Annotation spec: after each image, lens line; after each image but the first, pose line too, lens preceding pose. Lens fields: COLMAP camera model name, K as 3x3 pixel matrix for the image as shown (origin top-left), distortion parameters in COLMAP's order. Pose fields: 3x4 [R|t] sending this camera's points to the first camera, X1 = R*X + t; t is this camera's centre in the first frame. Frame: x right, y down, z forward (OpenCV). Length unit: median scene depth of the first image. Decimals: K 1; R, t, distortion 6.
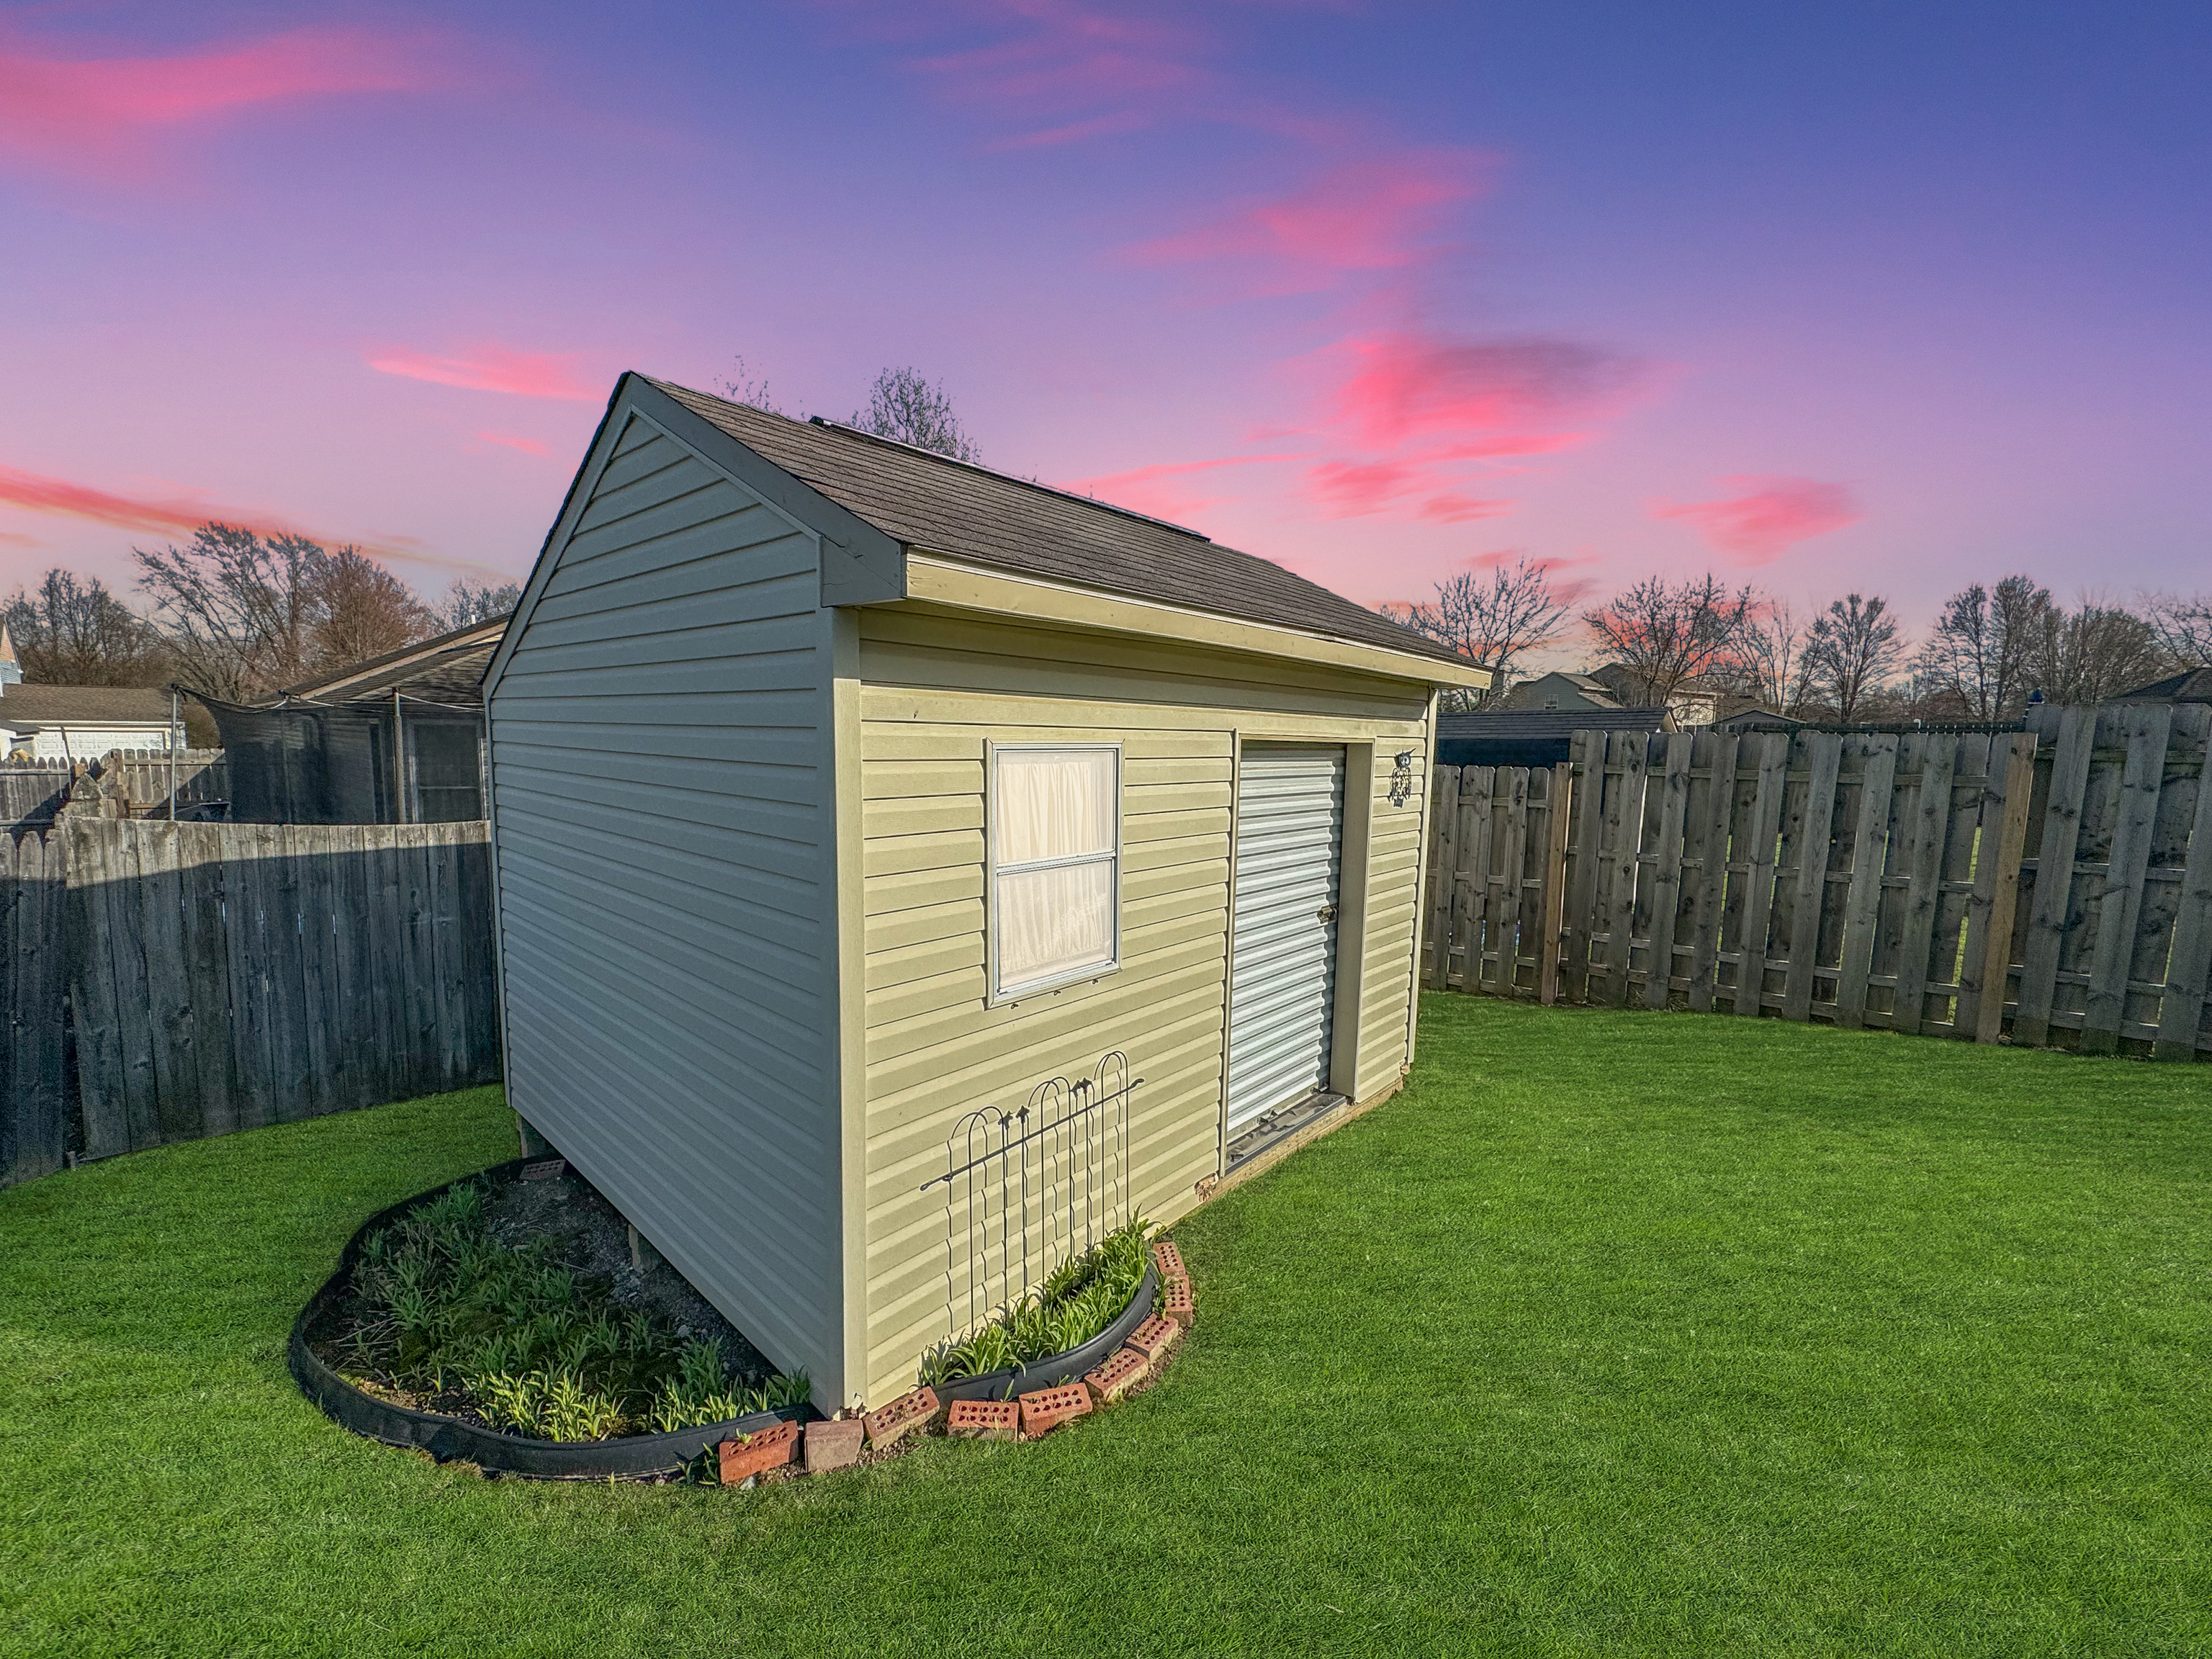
lens RADIAL K [[891.6, 0, 1112.5], [0, 891.6, 834.6], [0, 0, 1]] dist [0.000009, 0.000014]
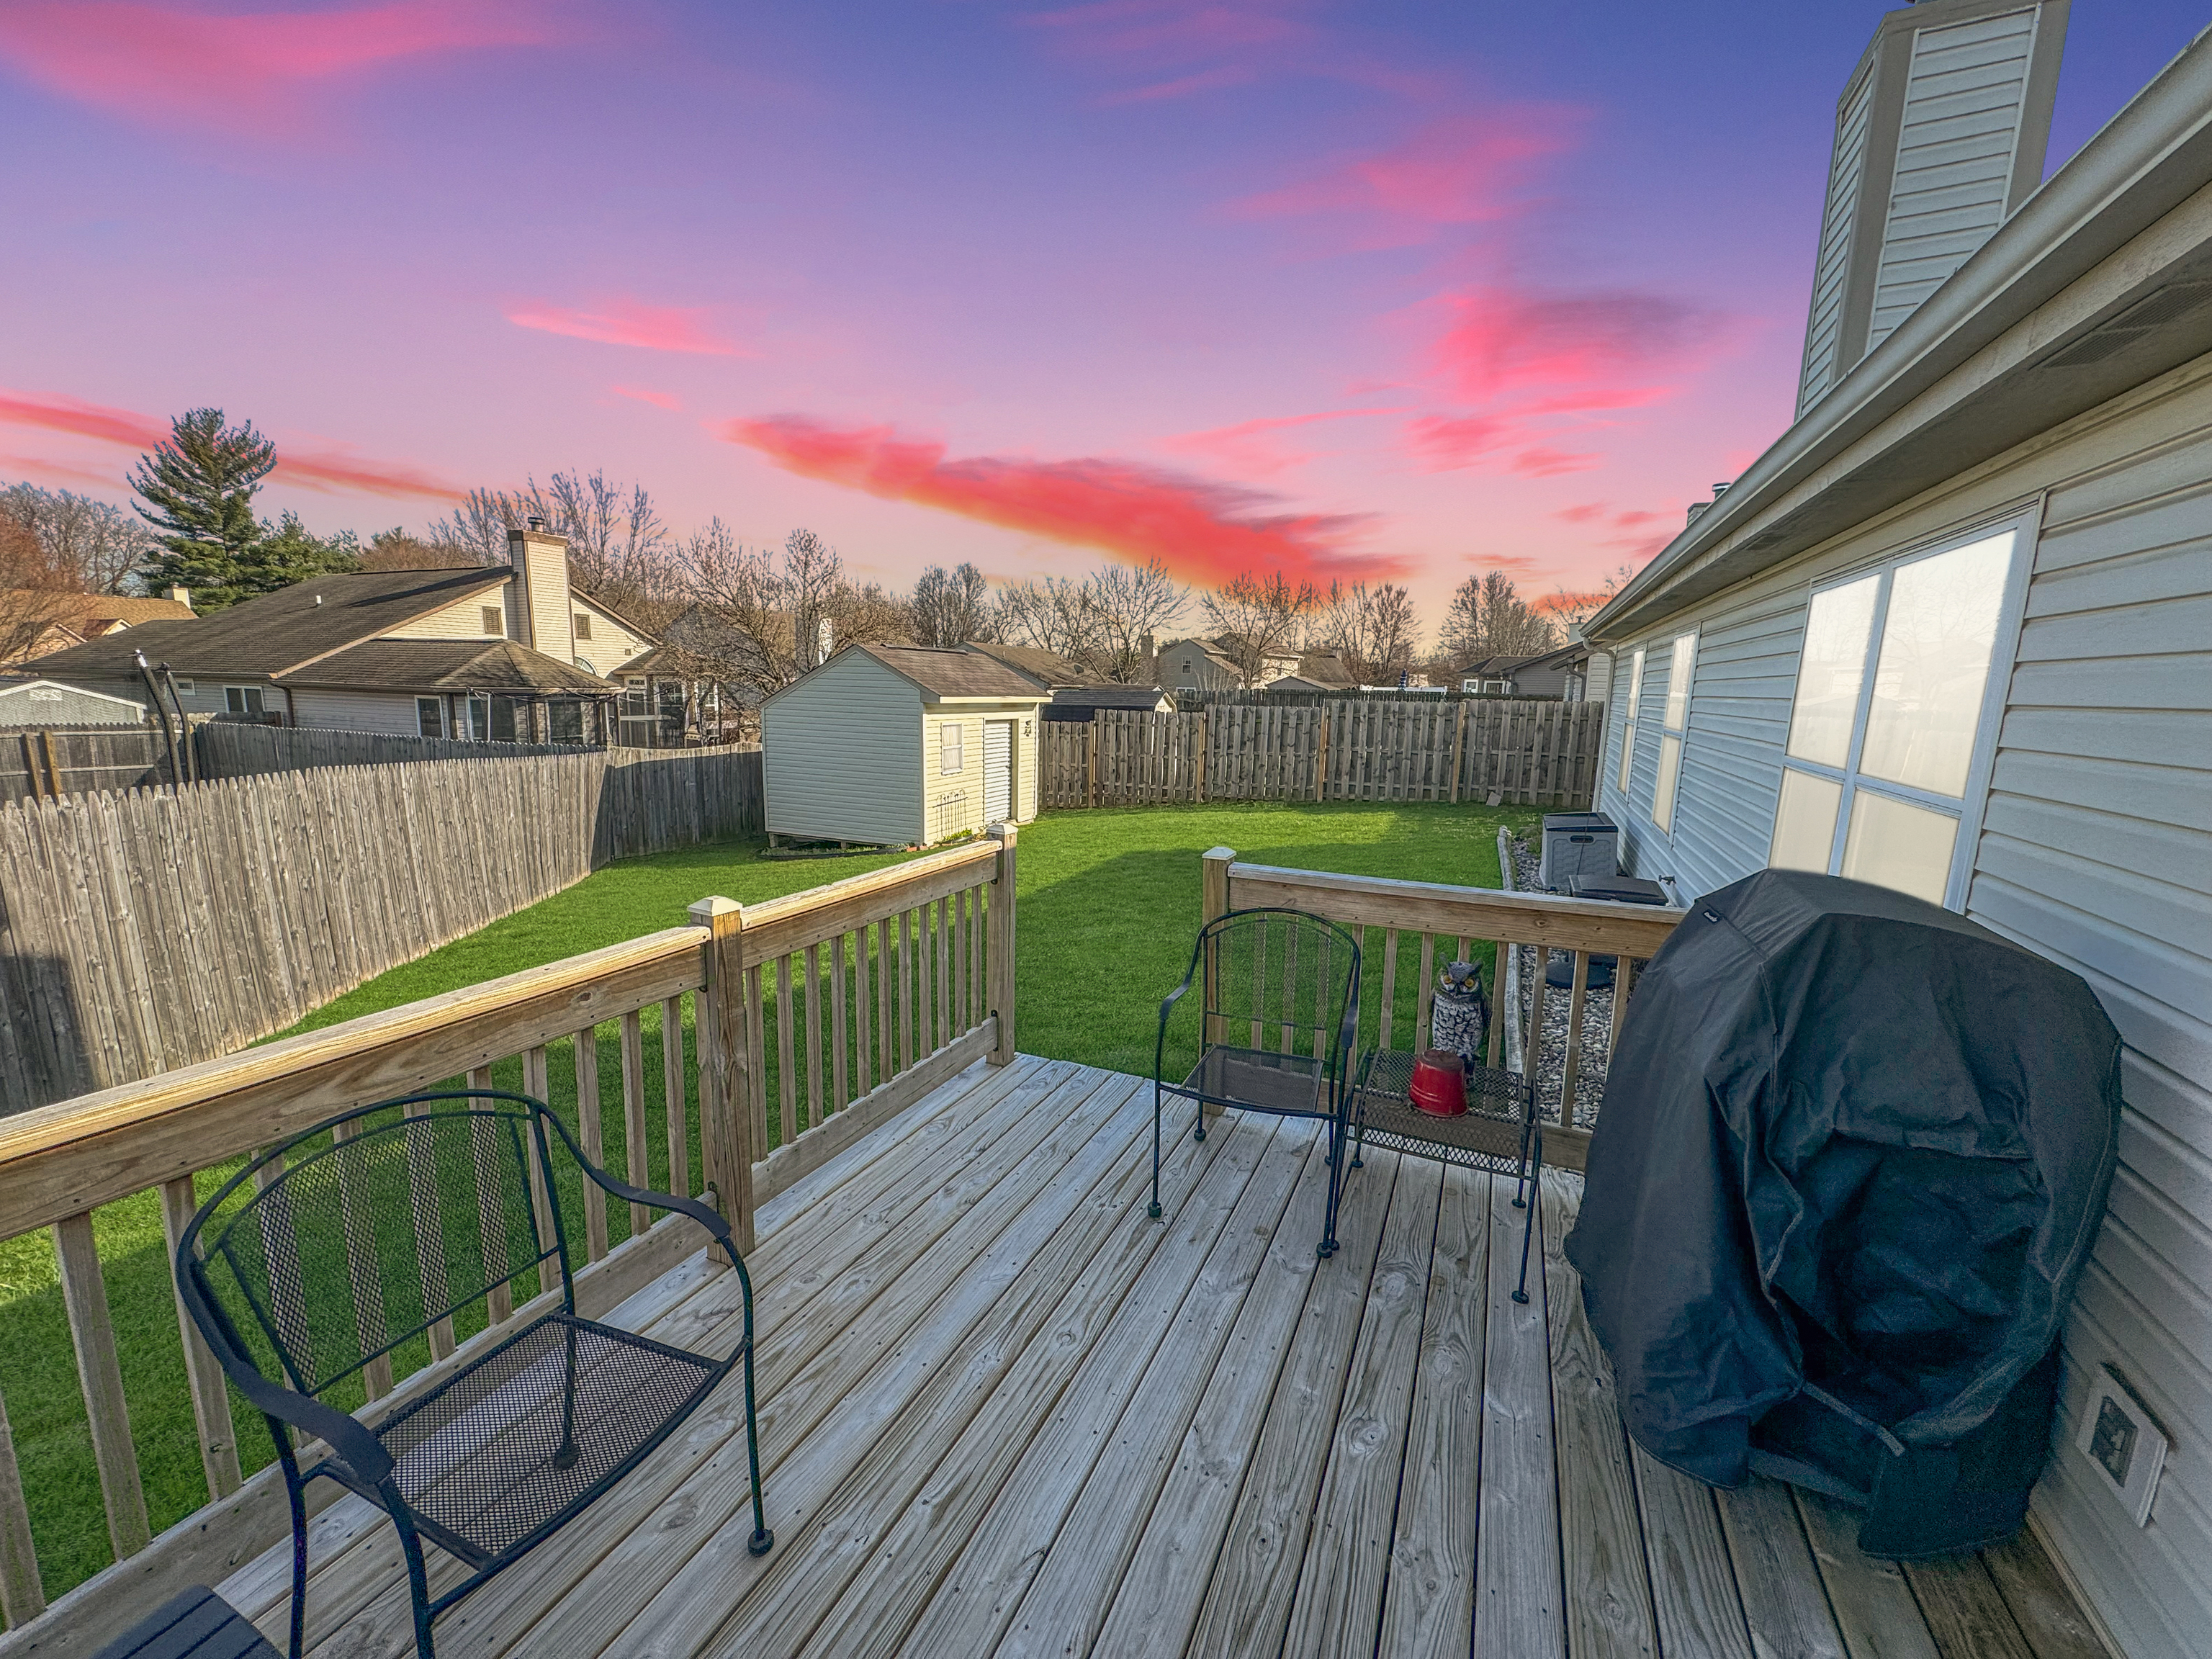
lens RADIAL K [[891.6, 0, 1099.5], [0, 891.6, 838.0], [0, 0, 1]] dist [0.000009, 0.000014]
pose [[0.949456, -0.050942, 0.309738, -0.408161], [0.030359, 0.997020, 0.070919, 0.101254], [-0.312427, -0.057932, 0.948174, -1.928090]]
